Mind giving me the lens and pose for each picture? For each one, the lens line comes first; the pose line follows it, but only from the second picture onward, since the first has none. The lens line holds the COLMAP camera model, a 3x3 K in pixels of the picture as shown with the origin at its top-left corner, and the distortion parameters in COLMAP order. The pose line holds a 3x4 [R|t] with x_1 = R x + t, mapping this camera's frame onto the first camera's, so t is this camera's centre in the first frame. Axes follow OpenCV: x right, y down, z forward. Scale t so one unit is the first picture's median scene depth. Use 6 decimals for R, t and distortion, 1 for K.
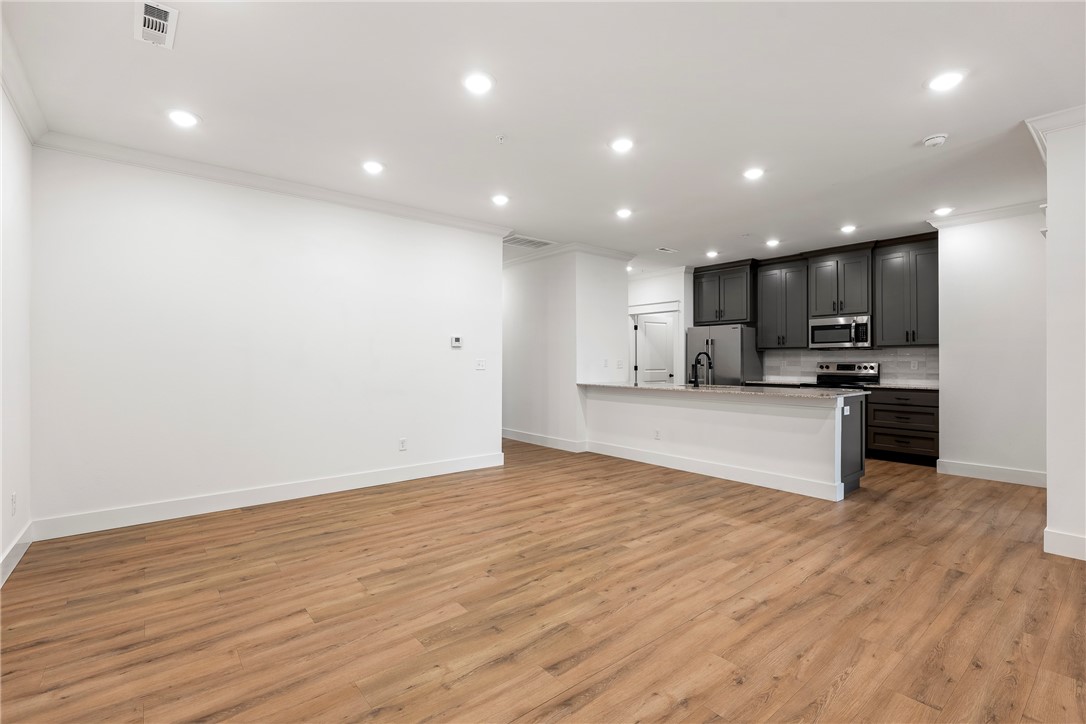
lens RADIAL K [[486.0, 0, 542.9], [0, 486.0, 360.6], [0, 0, 1]] dist [-0.001993, 0.000415]
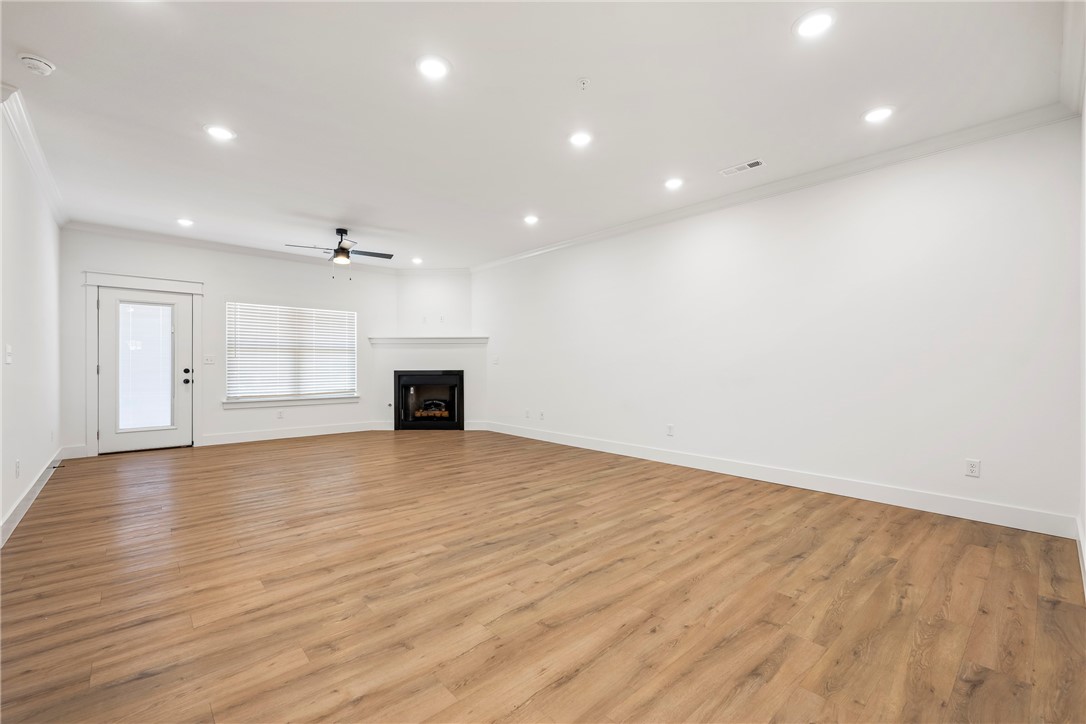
lens RADIAL K [[459.6, 0, 541.3], [0, 459.6, 363.6], [0, 0, 1]] dist [-0.001899, 0.000503]
pose [[-0.998987, -0.000224, -0.044991, 0.020204], [-0.000145, 0.999998, -0.001767, 0.029237], [0.044992, -0.001758, -0.998986, 1.577217]]
